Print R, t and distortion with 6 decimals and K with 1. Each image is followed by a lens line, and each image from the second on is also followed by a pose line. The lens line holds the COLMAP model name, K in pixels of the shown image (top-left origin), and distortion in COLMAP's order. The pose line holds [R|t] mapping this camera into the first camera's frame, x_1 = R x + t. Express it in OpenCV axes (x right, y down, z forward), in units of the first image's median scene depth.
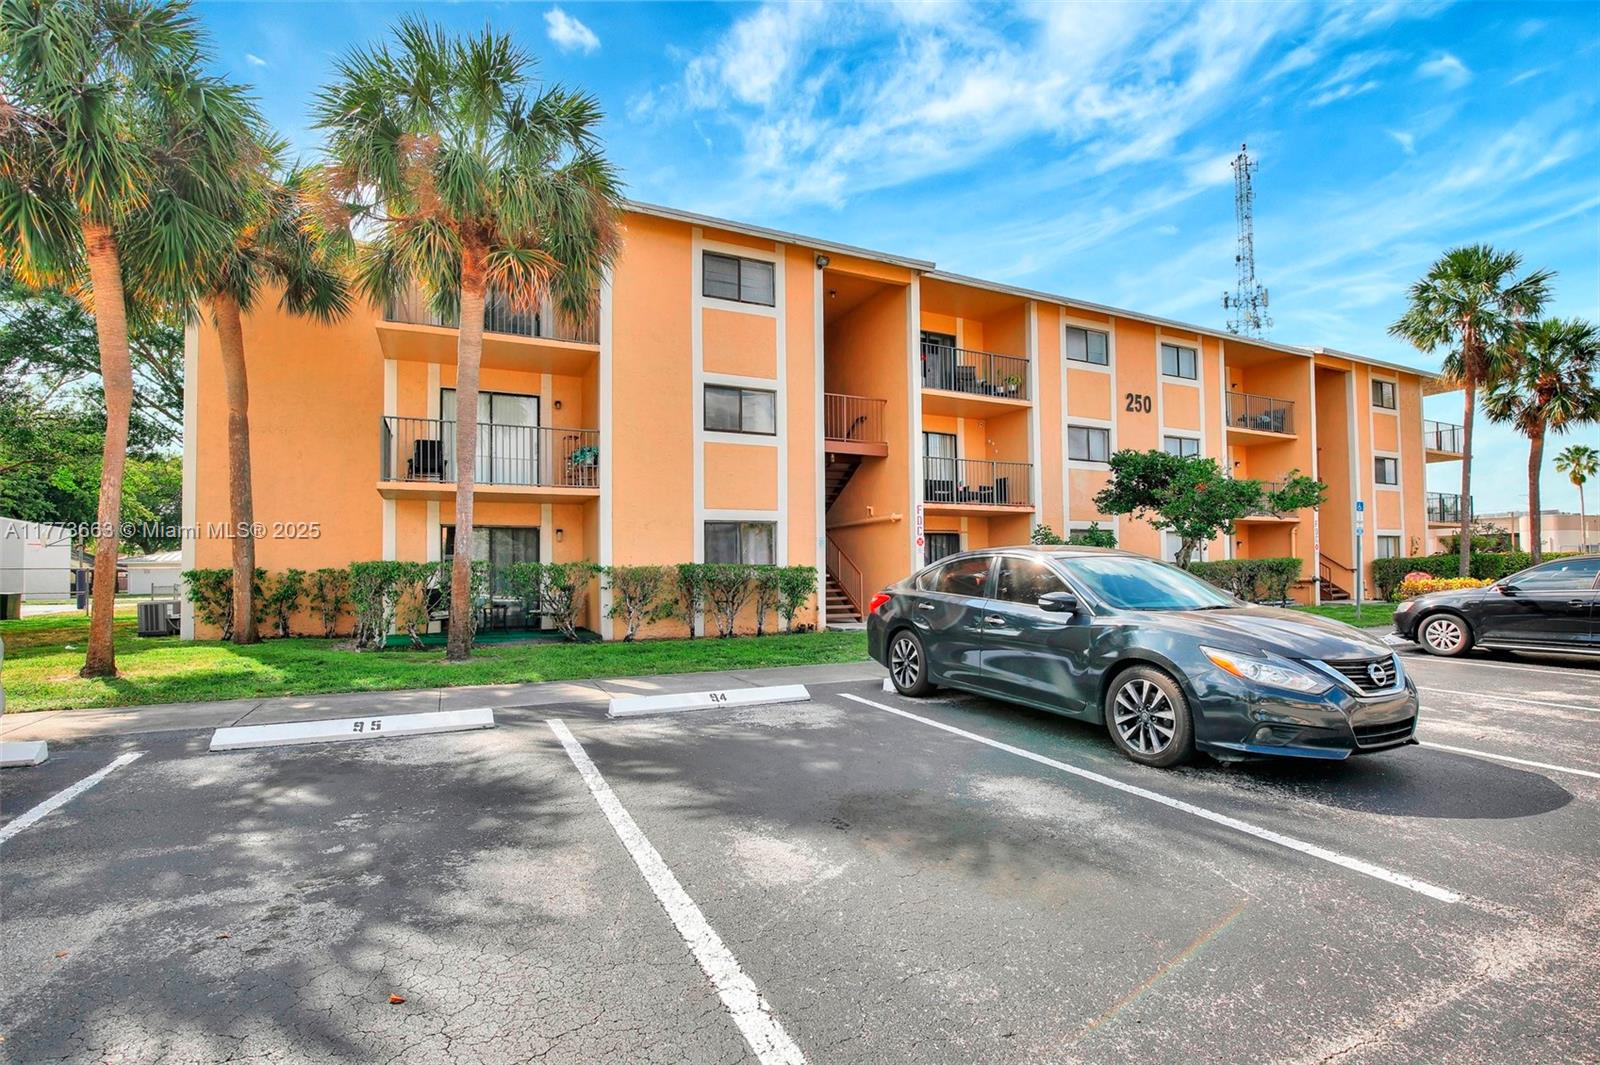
lens RADIAL K [[763.0, 0, 810.9], [0, 763.0, 522.5], [0, 0, 1]] dist [-0.031044, 0.000910]
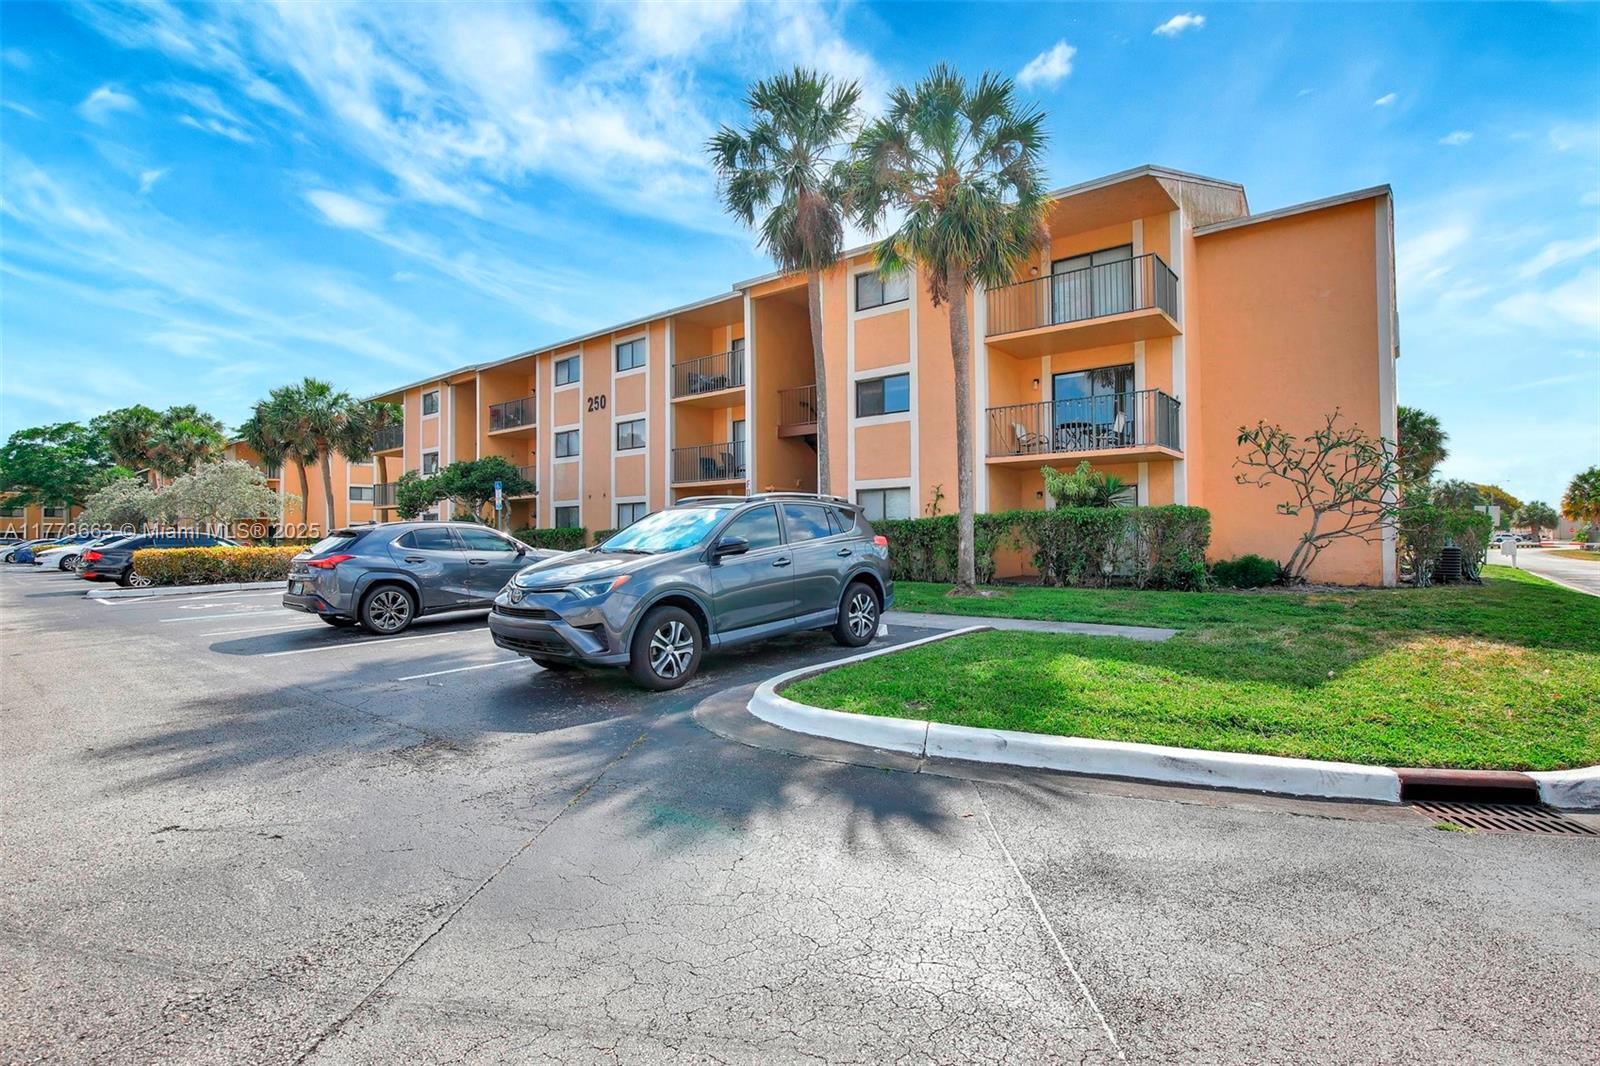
lens RADIAL K [[763.0, 0, 810.9], [0, 763.0, 523.0], [0, 0, 1]] dist [-0.031044, 0.000910]
pose [[0.430687, -0.018172, -0.902318, 1.743643], [0.062529, 0.997996, 0.009747, 0.053071], [0.900333, -0.060619, 0.430960, 0.768115]]
